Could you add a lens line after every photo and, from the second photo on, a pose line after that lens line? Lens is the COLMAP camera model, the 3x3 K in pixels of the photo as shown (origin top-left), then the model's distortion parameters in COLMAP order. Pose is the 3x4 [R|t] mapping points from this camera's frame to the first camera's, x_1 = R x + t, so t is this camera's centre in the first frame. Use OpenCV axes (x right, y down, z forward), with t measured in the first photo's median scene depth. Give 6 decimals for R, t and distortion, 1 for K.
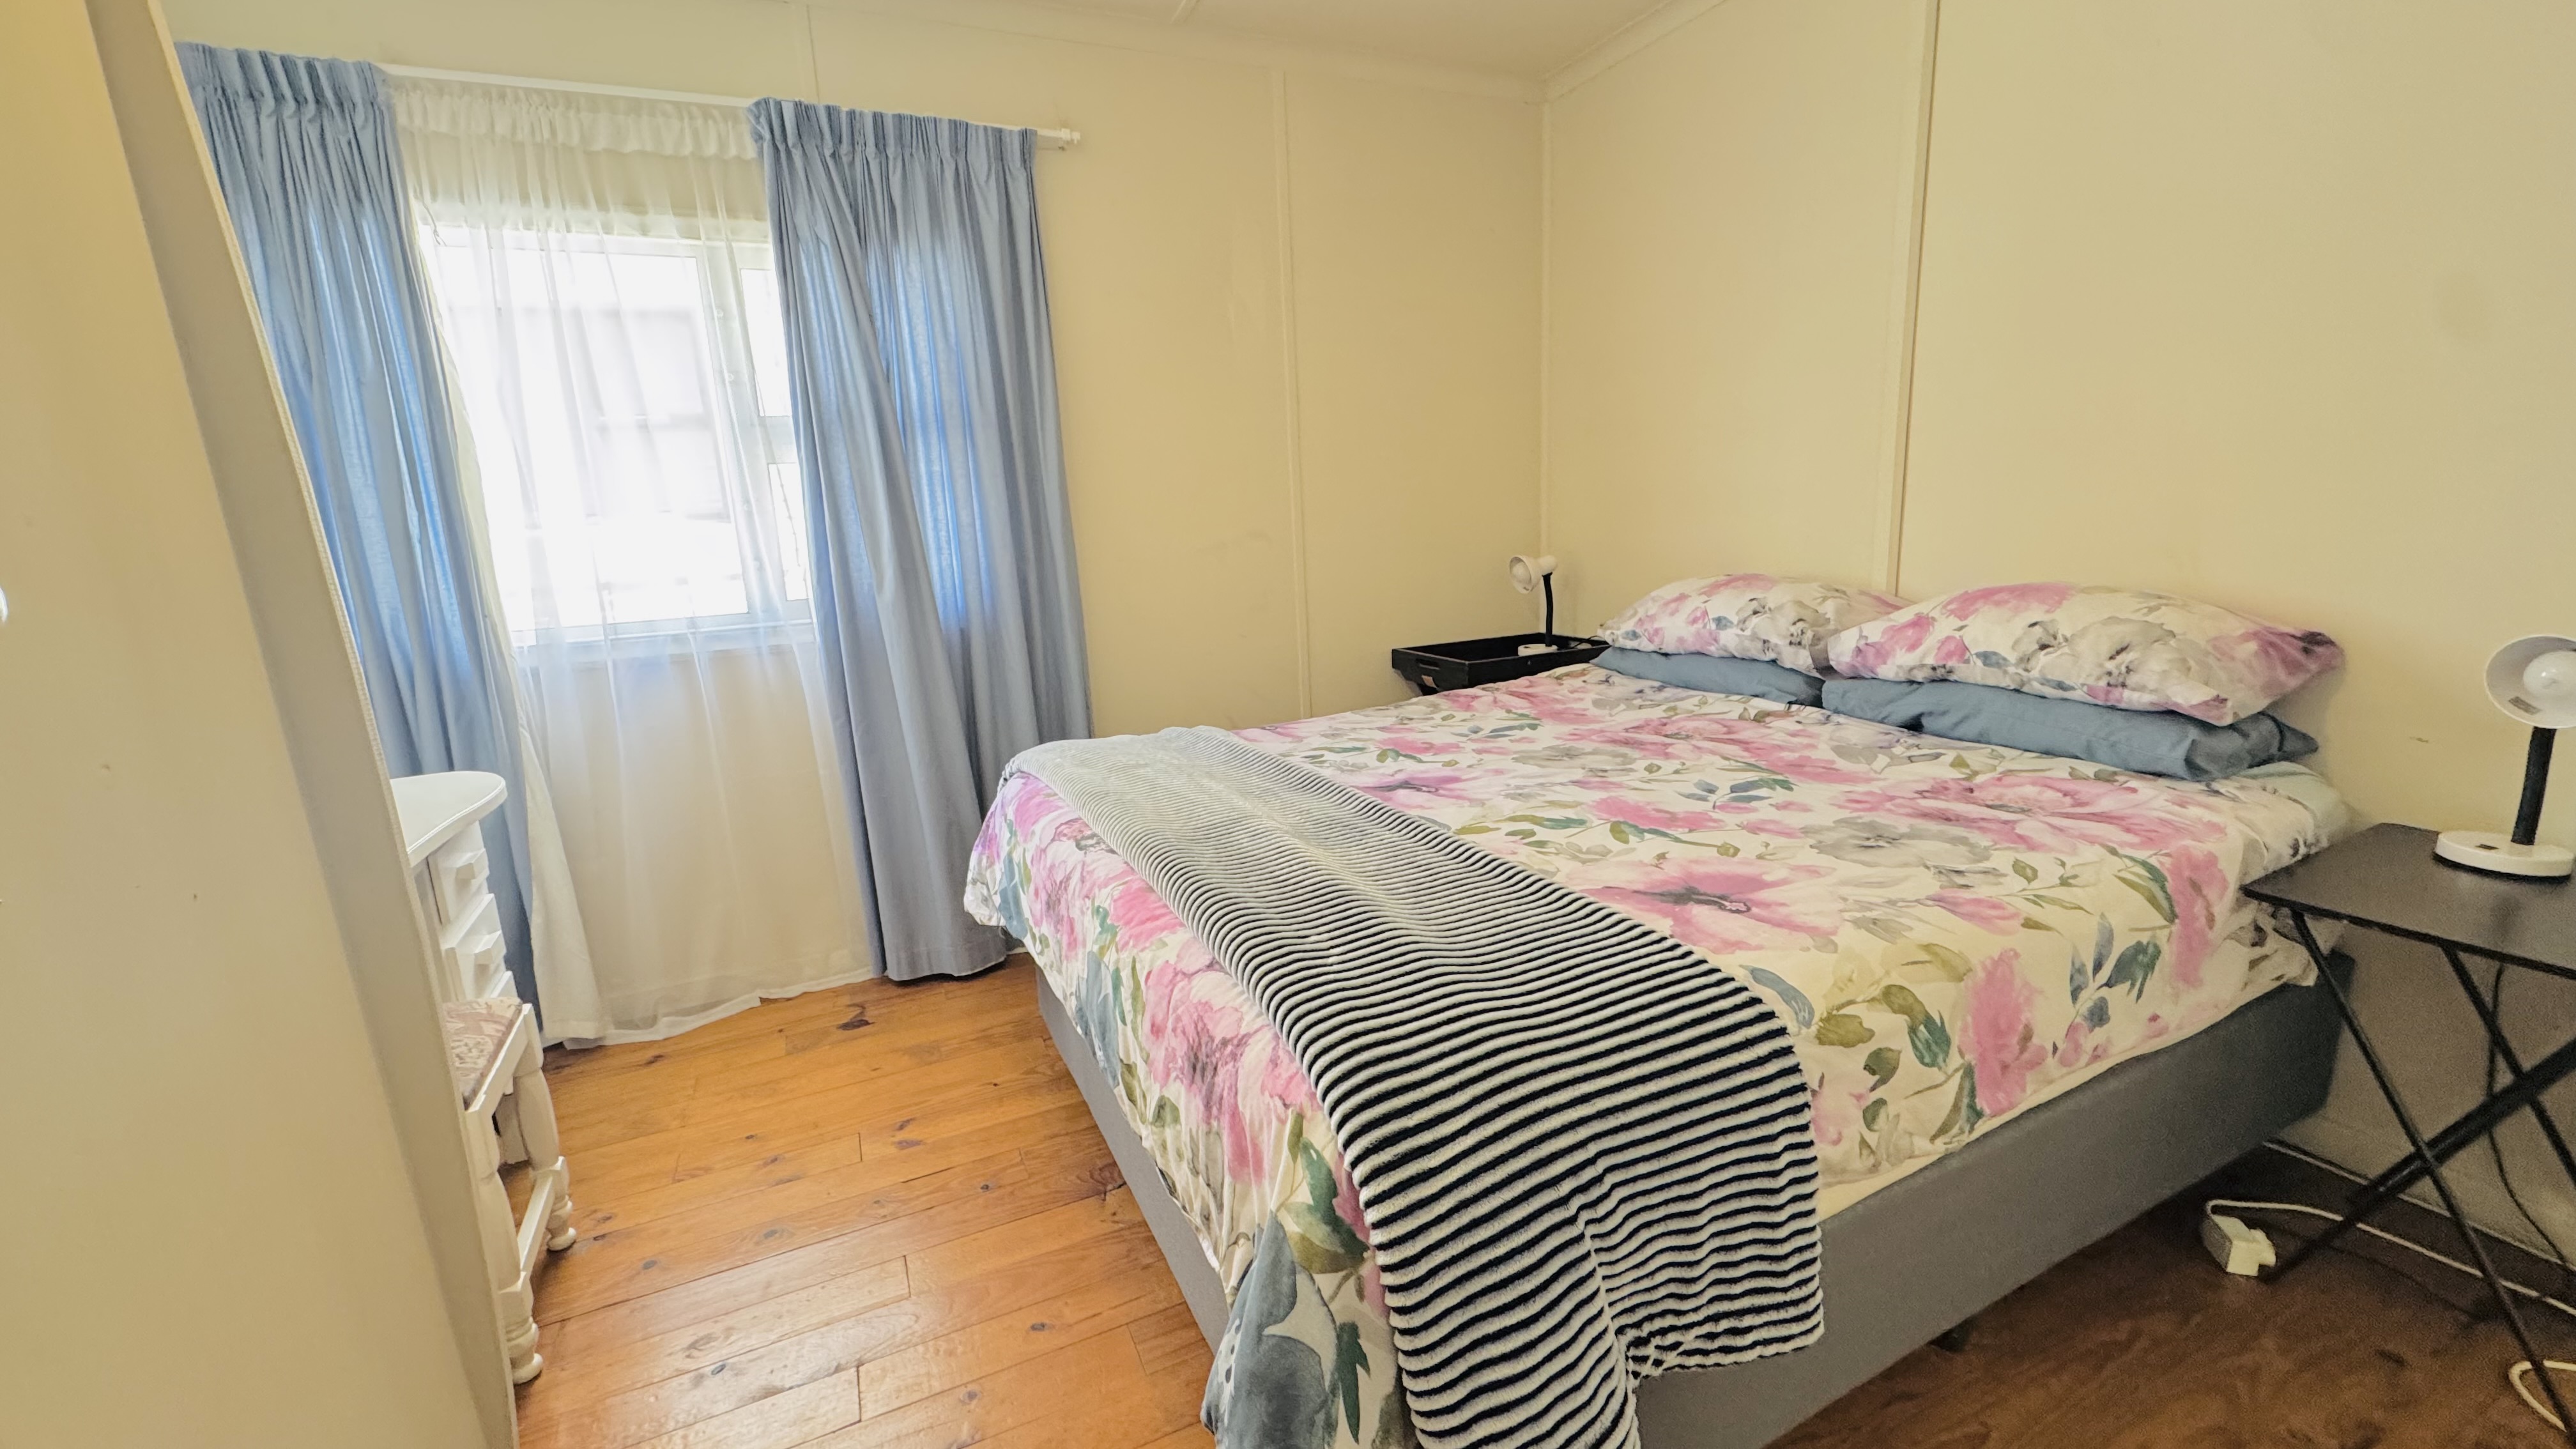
lens RADIAL K [[1025.8, 0, 1284.5], [0, 1025.8, 725.0], [0, 0, 1]] dist [-0.002668, 0.000649]
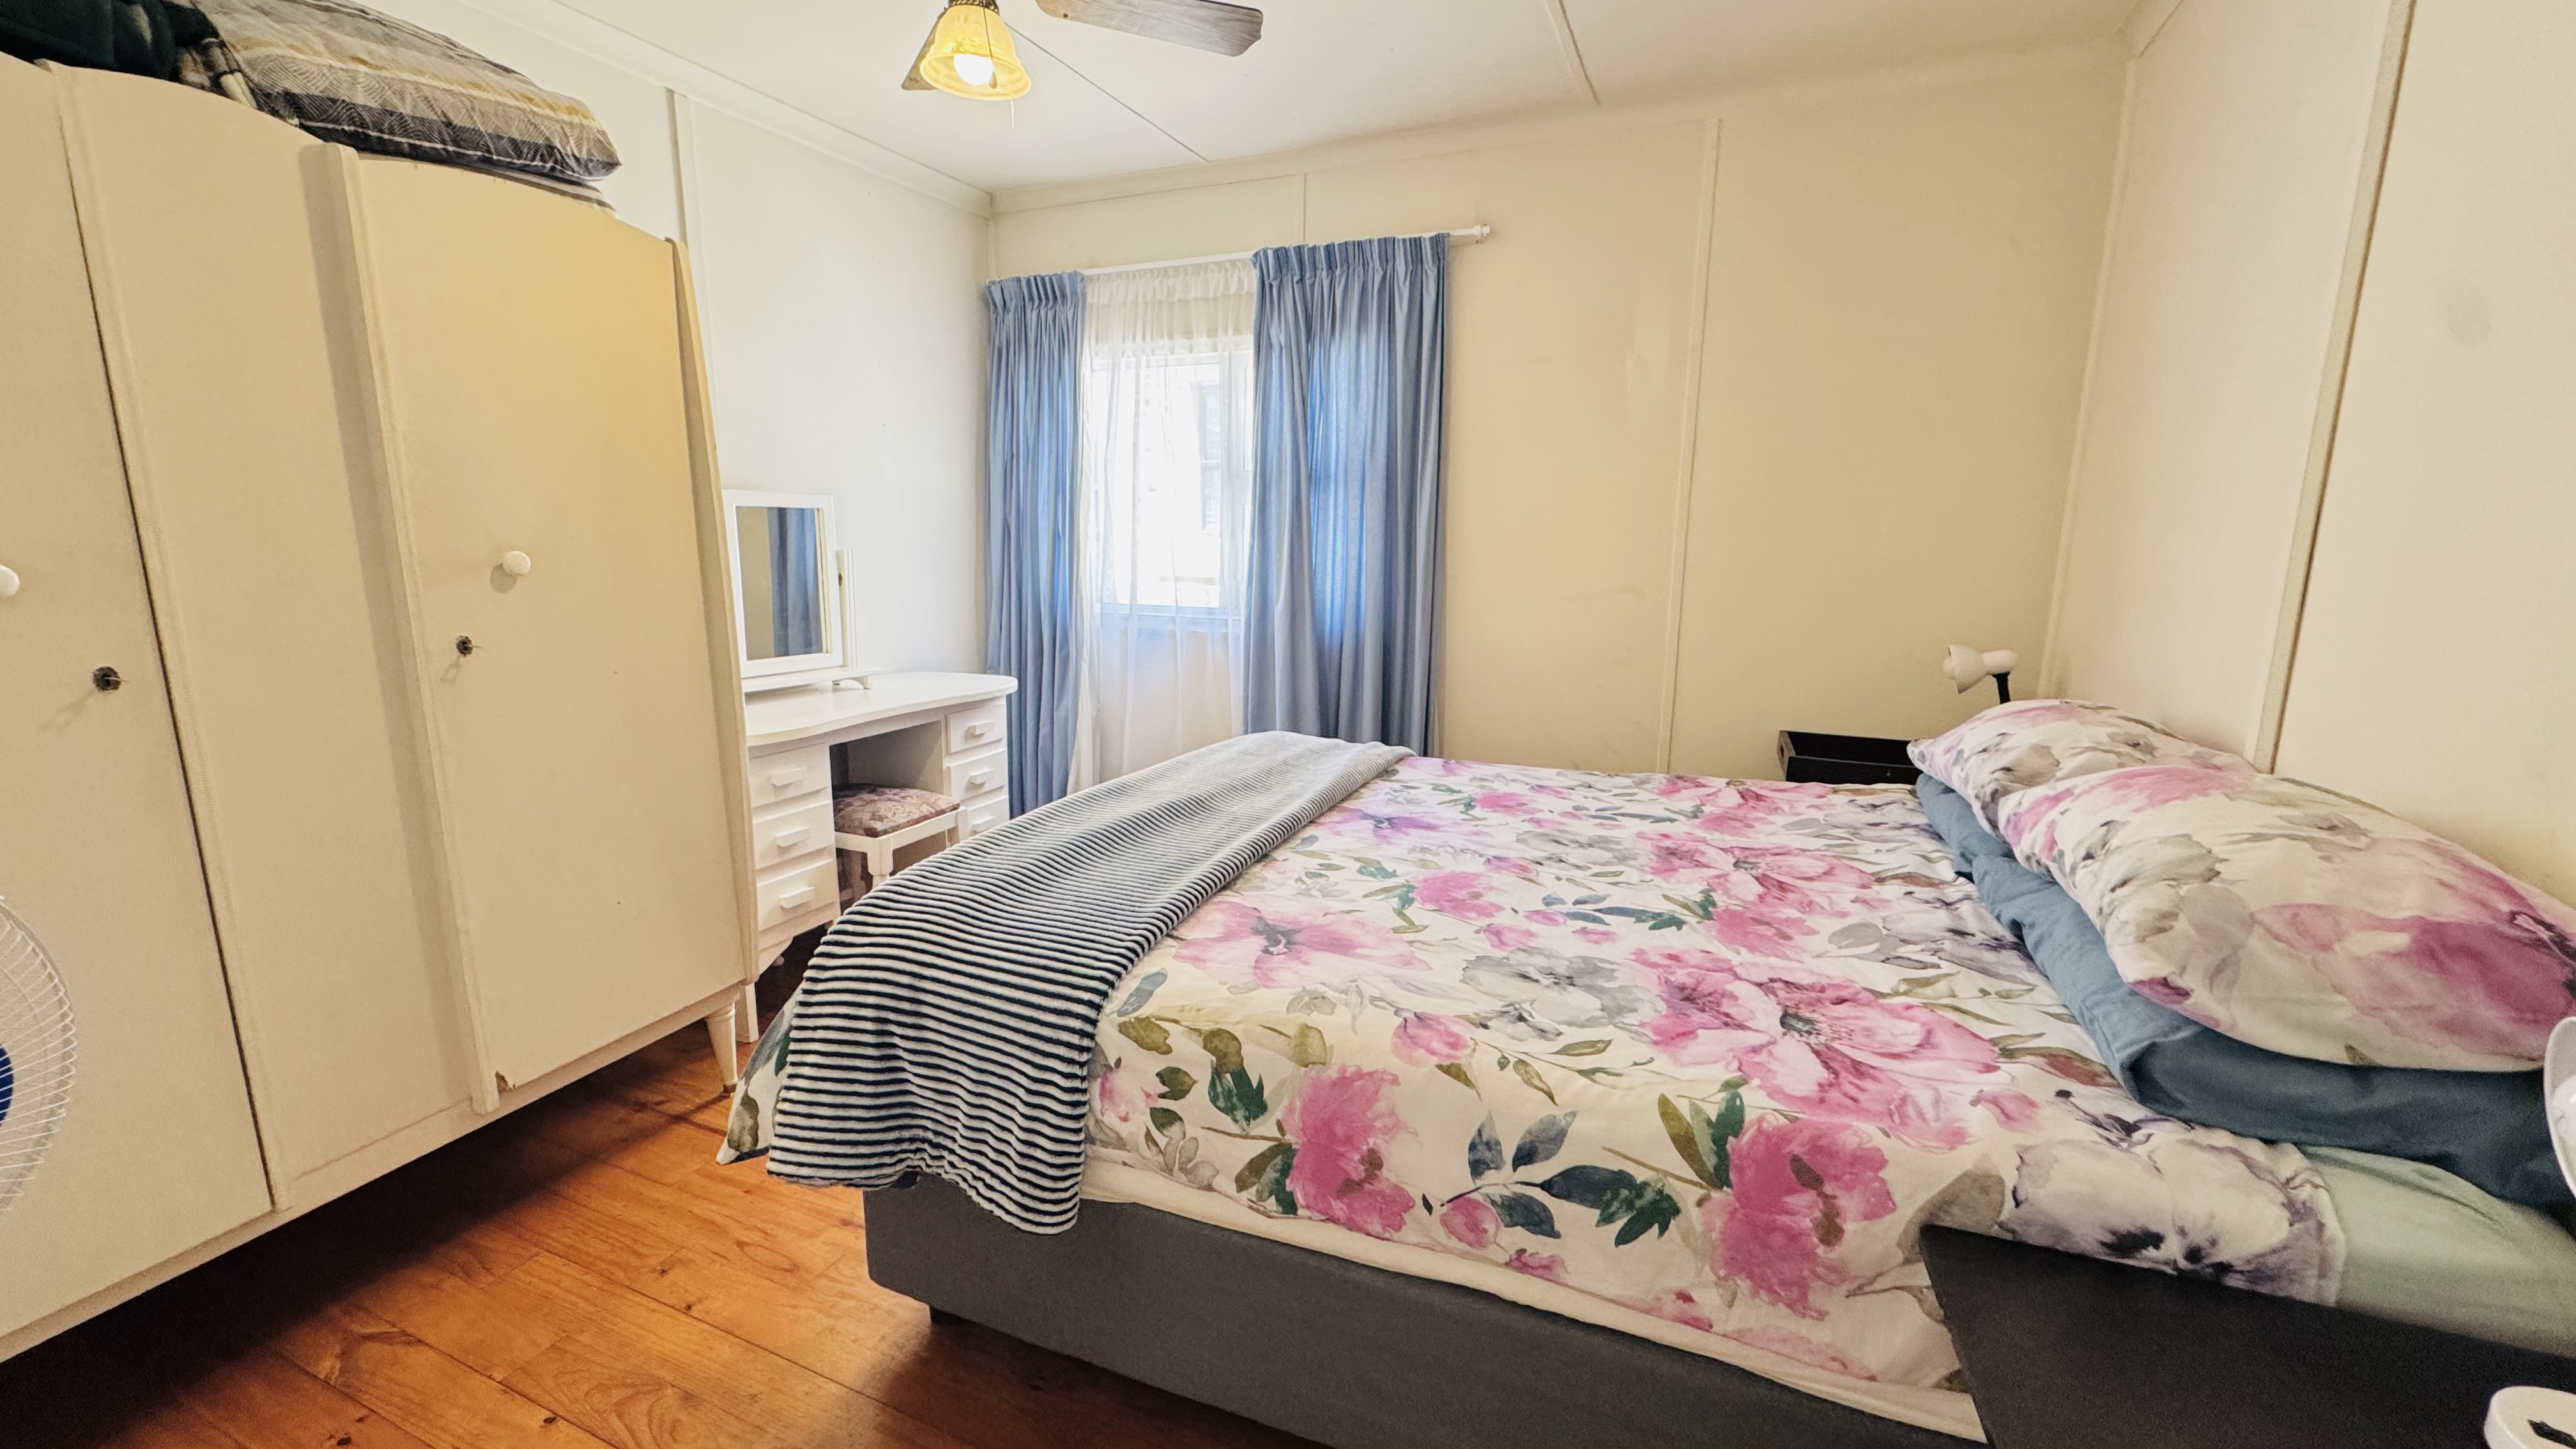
lens RADIAL K [[1025.8, 0, 1288.7], [0, 1025.8, 724.0], [0, 0, 1]] dist [-0.002668, 0.000649]
pose [[0.666536, 0.189793, -0.720908, 0.866730], [-0.202424, 0.976793, 0.070002, -0.103234], [0.717463, 0.099270, 0.689487, 0.154433]]
